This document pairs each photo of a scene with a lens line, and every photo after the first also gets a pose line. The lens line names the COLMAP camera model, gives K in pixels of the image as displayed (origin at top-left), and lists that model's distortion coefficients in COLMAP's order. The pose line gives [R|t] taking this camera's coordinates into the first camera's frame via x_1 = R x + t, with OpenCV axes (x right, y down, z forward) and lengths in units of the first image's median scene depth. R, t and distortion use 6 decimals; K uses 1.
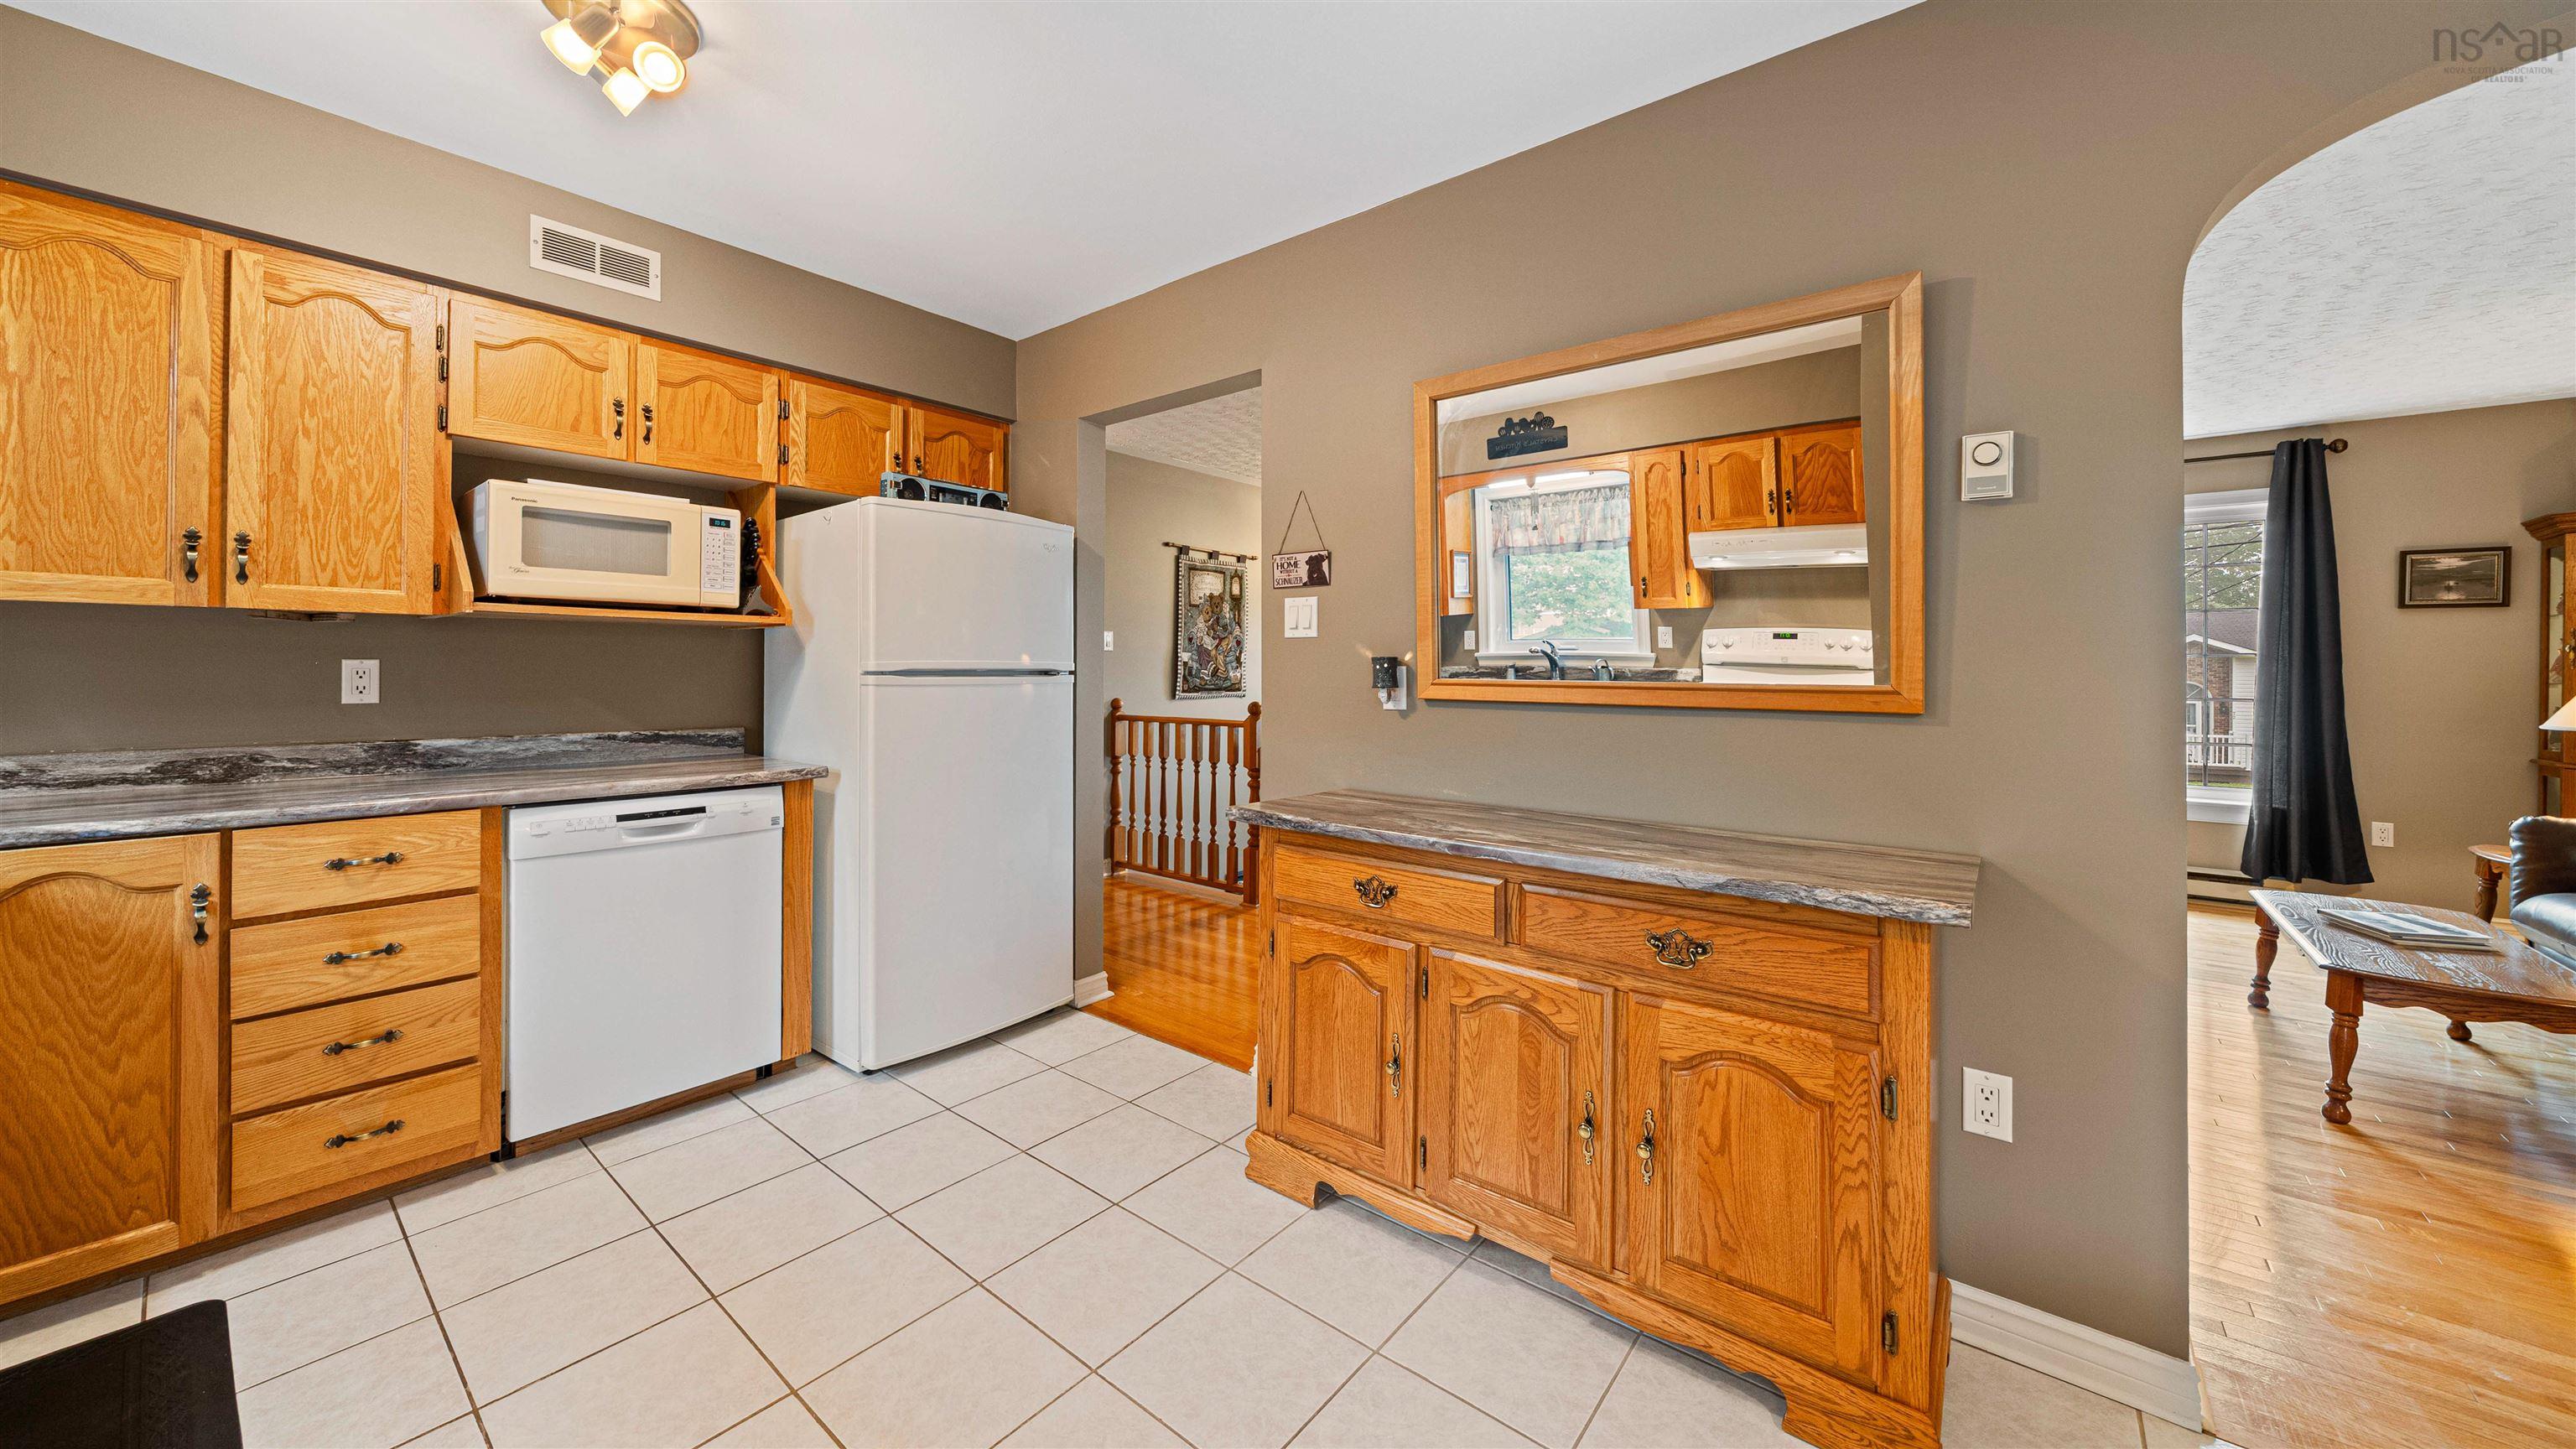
lens RADIAL K [[901.4, 0, 1286.6], [0, 901.4, 664.9], [0, 0, 1]] dist [-0.005167, -0.000105]
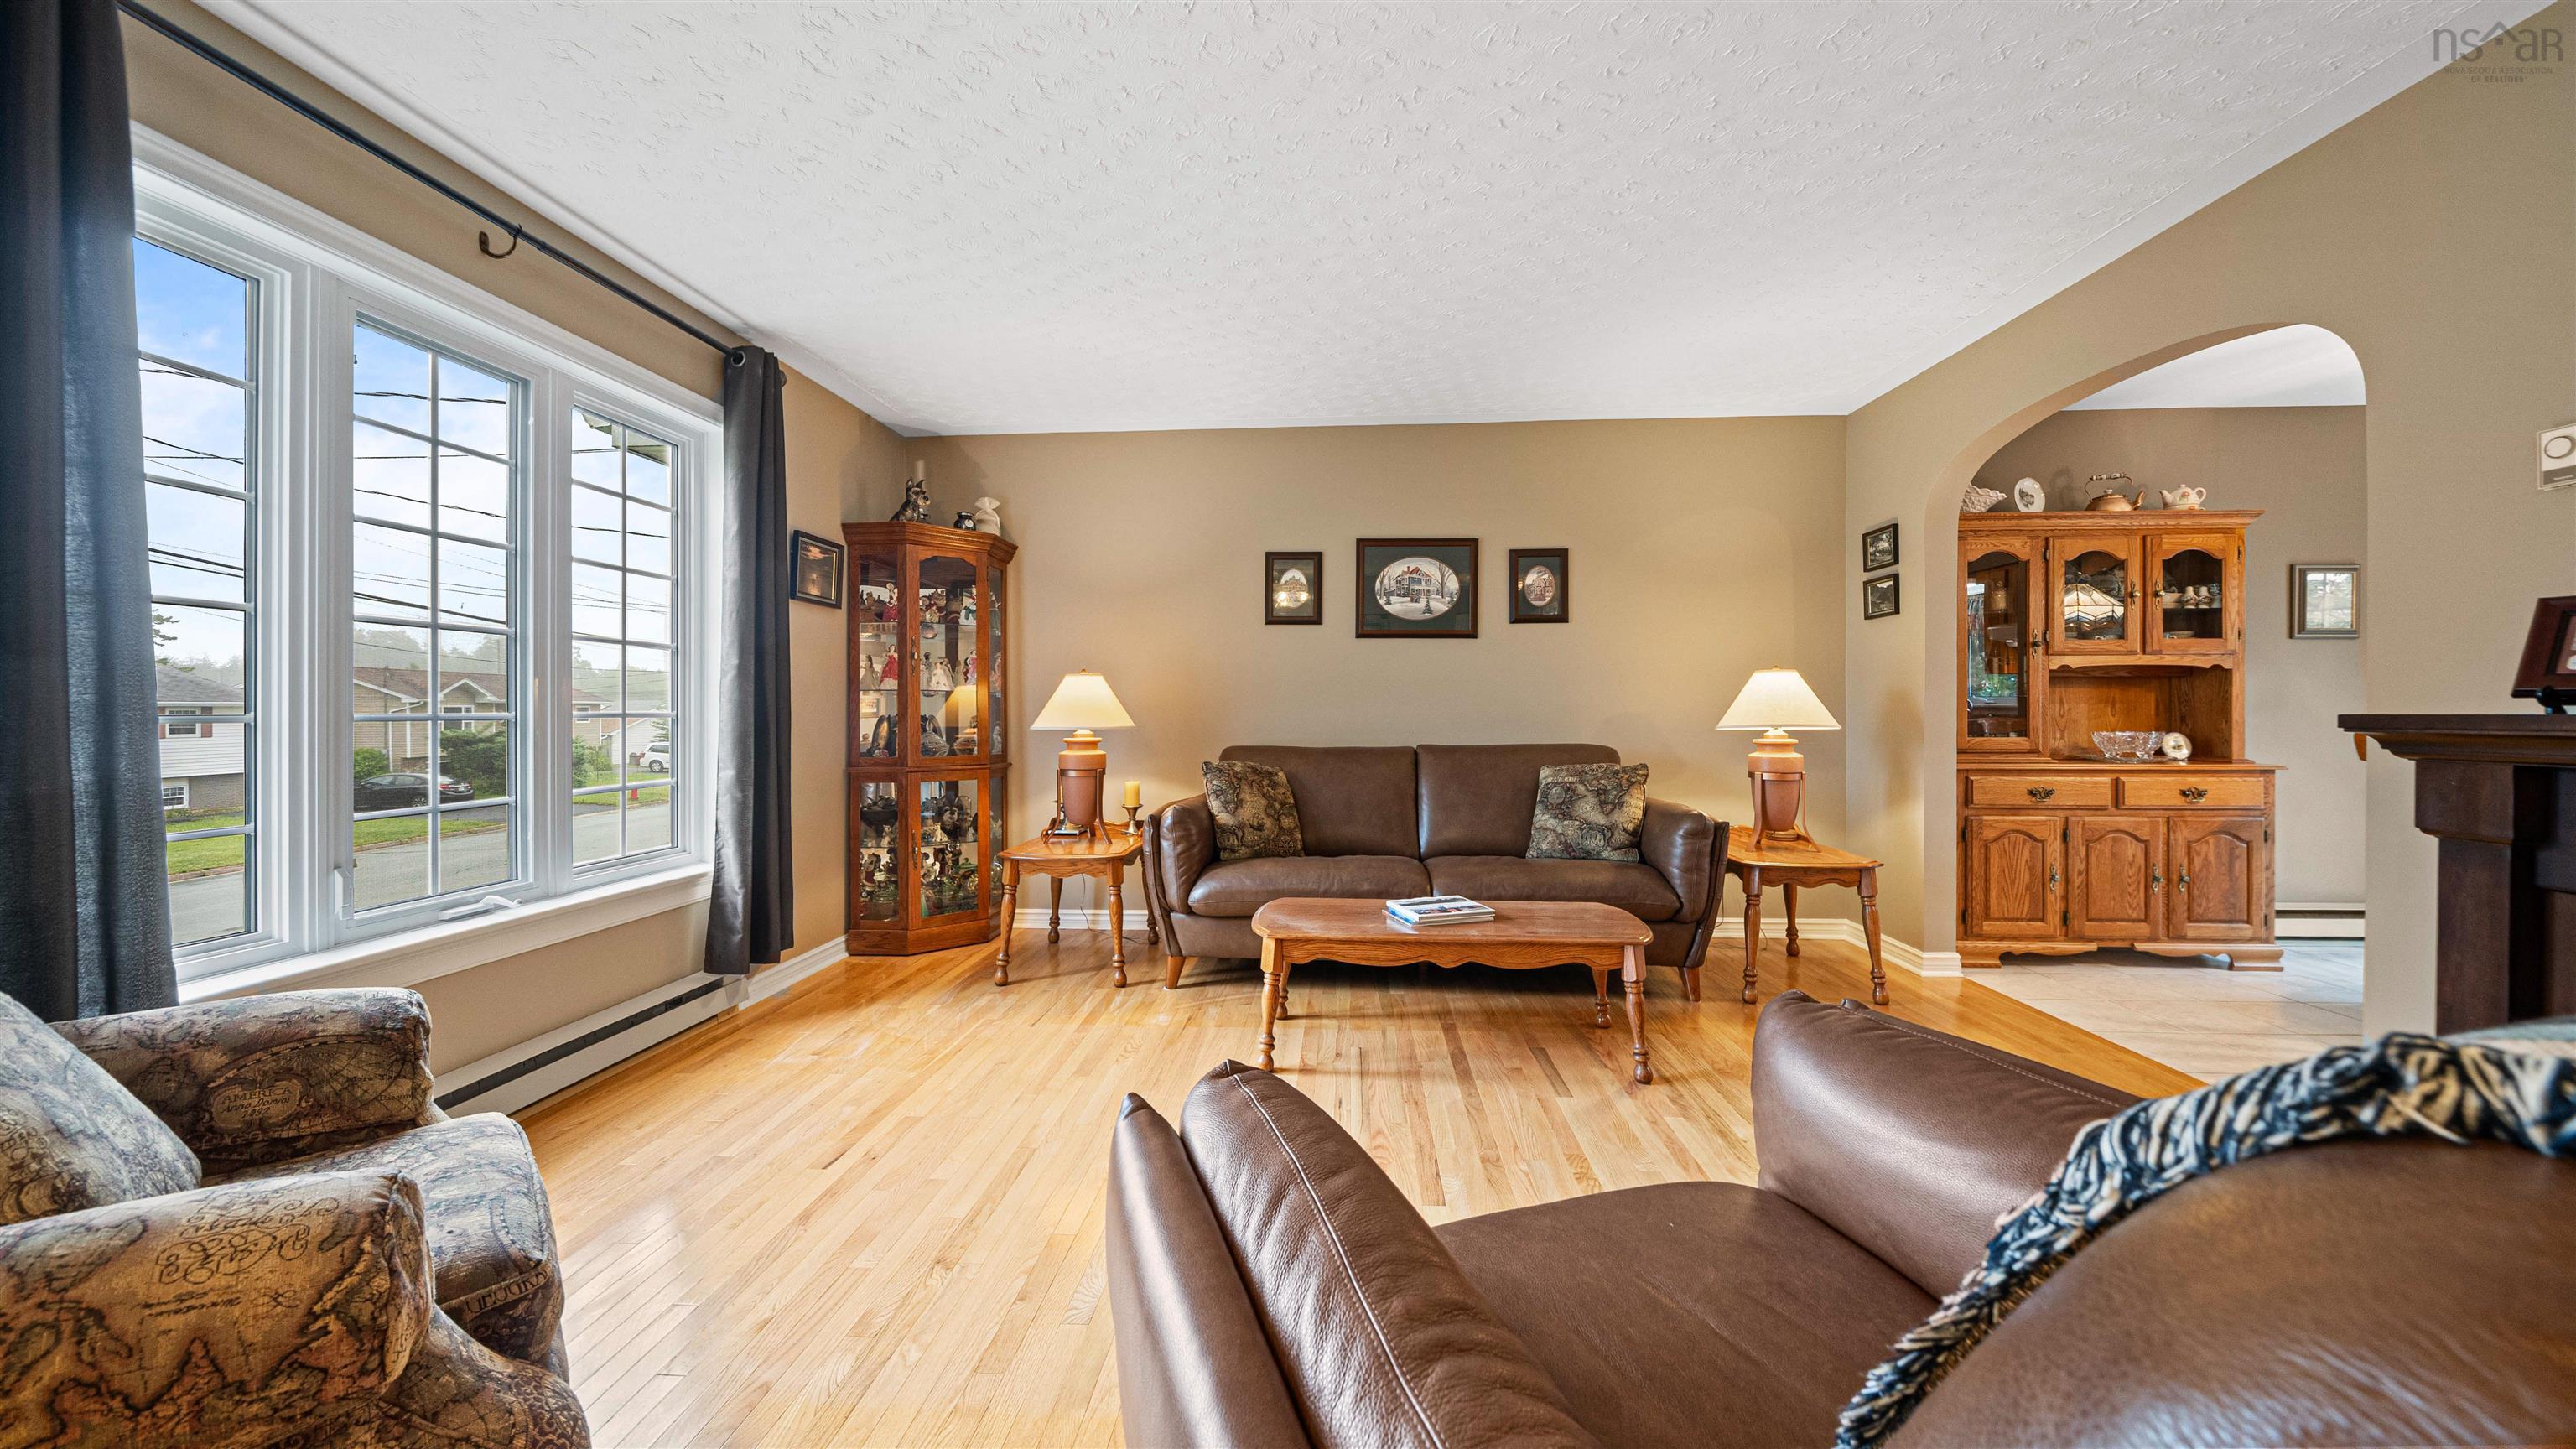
lens RADIAL K [[901.4, 0, 1294.4], [0, 901.4, 702.5], [0, 0, 1]] dist [-0.005167, -0.000105]
pose [[-0.578358, -0.001693, 0.815782, 0.500103], [-0.007930, 0.999962, -0.003546, 0.054184], [-0.815745, -0.008520, -0.578349, 1.867477]]
